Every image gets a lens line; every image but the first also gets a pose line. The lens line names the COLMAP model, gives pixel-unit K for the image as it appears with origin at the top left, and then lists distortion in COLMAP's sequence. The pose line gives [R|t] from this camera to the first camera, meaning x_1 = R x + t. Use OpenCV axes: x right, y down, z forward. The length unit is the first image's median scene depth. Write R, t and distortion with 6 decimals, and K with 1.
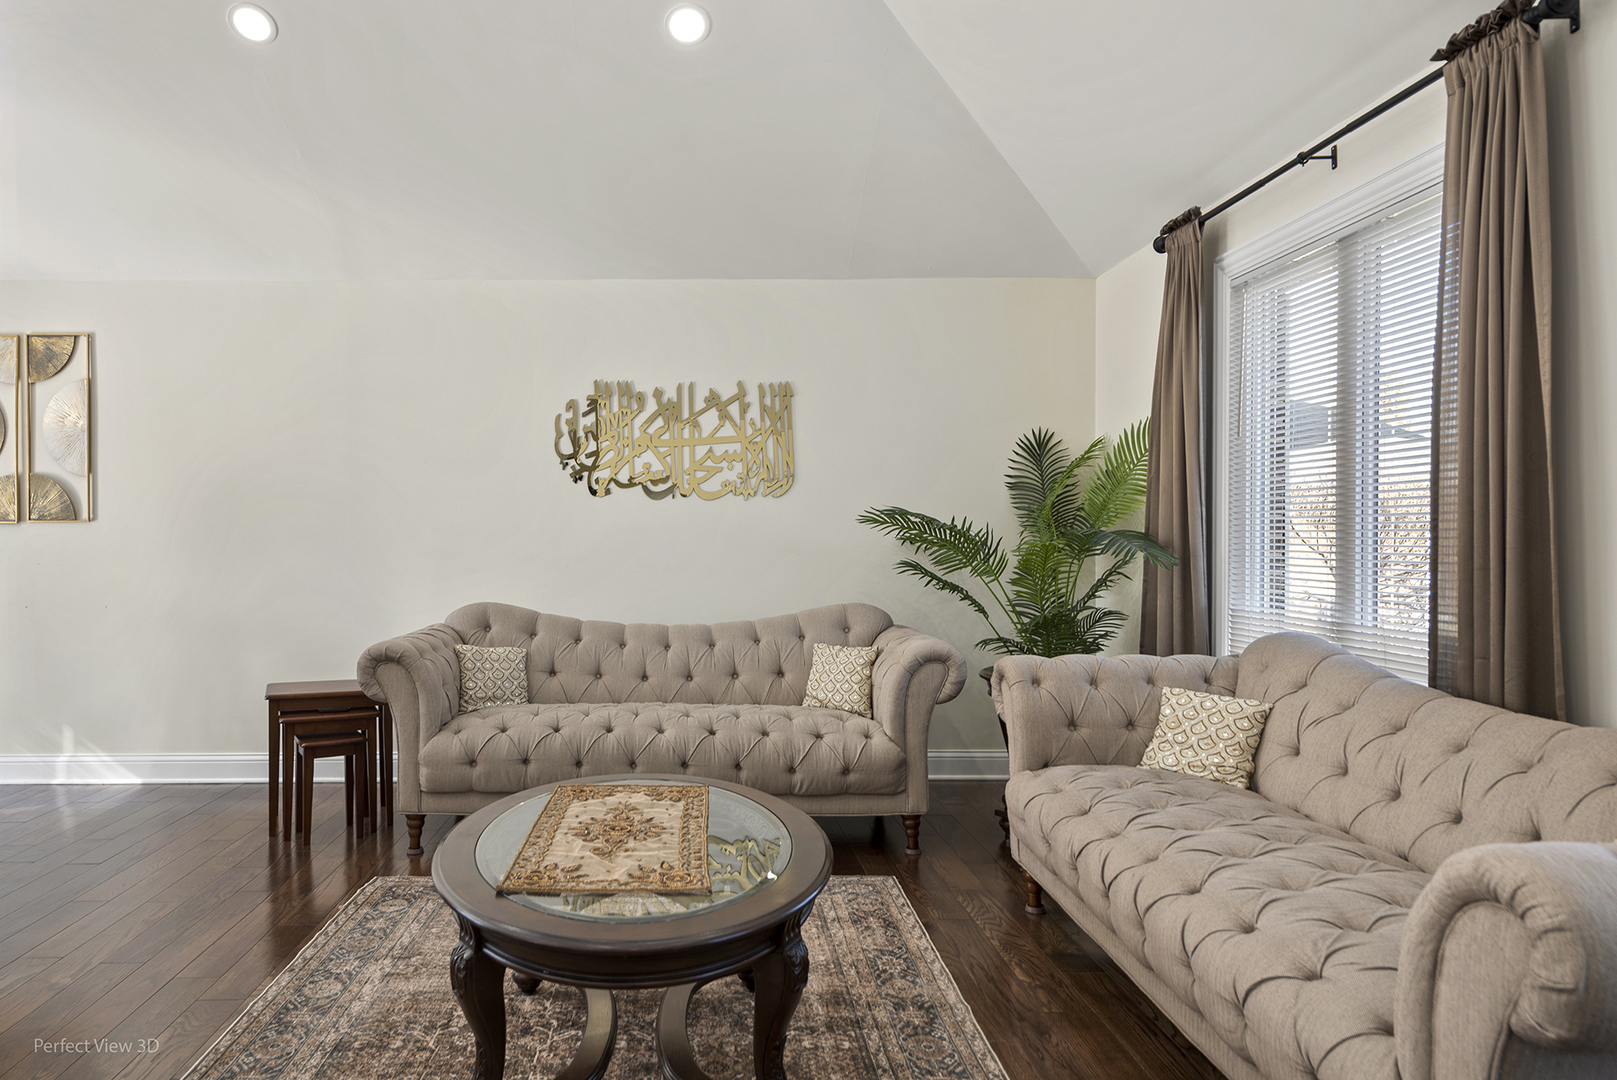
lens RADIAL K [[1084.7, 0, 654.3], [0, 1084.7, 538.7], [0, 0, 1]] dist [-0.000965, -0.045080]
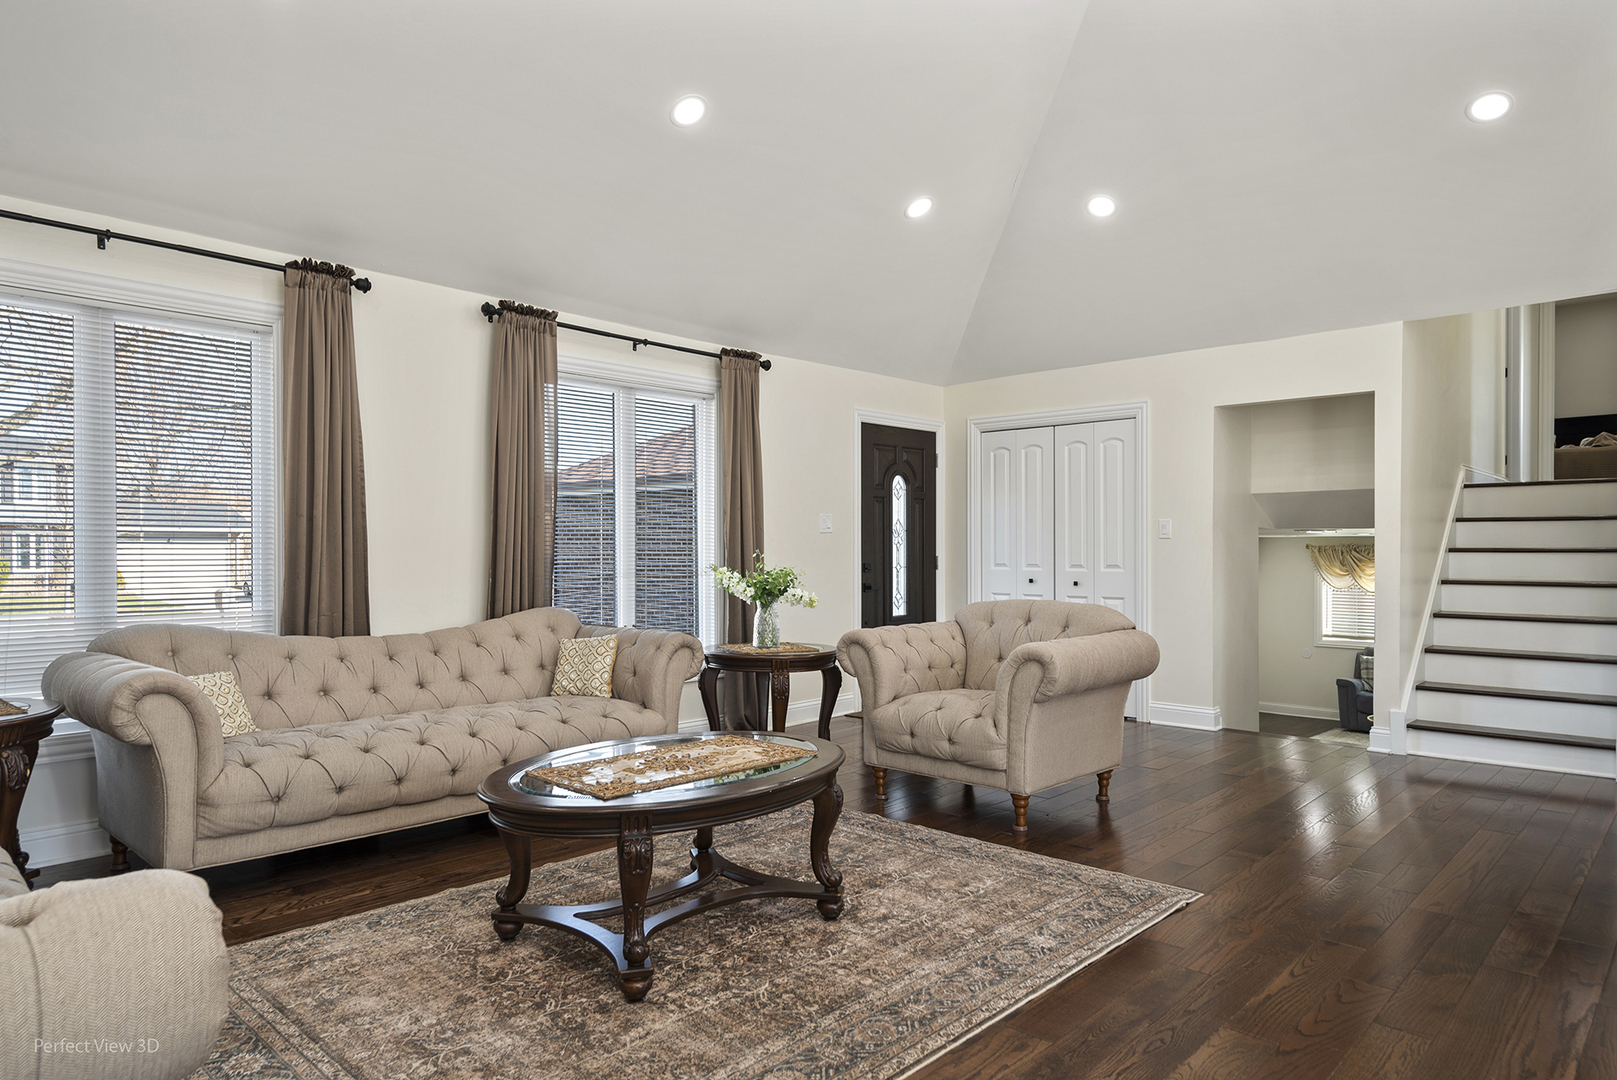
lens RADIAL K [[1022.0, 0, 808.5], [0, 1022.0, 540.0], [0, 0, 1]] dist [0.035704, -0.031006]
pose [[-0.766988, -0.004663, 0.641644, -0.870025], [-0.003331, 0.999989, 0.003286, -0.012988], [-0.641653, 0.000383, -0.766995, 1.669457]]
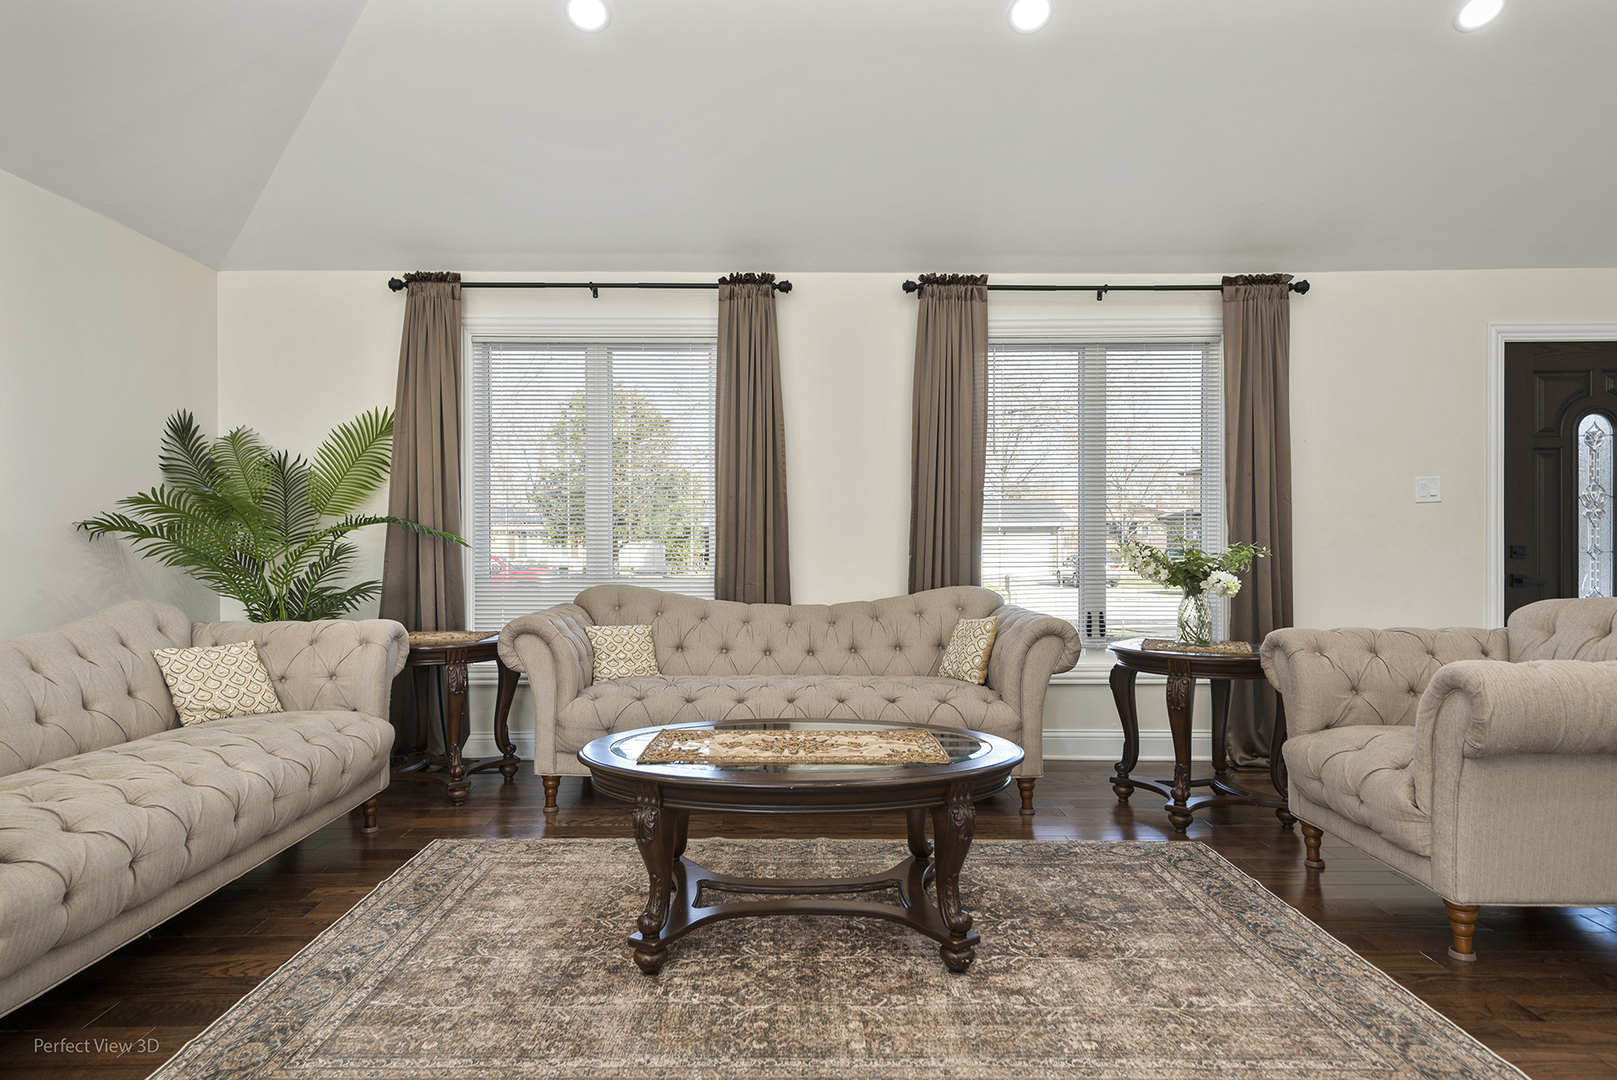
lens RADIAL K [[1022.0, 0, 808.5], [0, 1022.0, 540.0], [0, 0, 1]] dist [0.035704, -0.031006]
pose [[-0.043903, -0.005703, 0.999020, -1.074114], [0.008849, 0.999942, 0.006097, 0.022946], [-0.998997, 0.009108, -0.043850, 0.915619]]
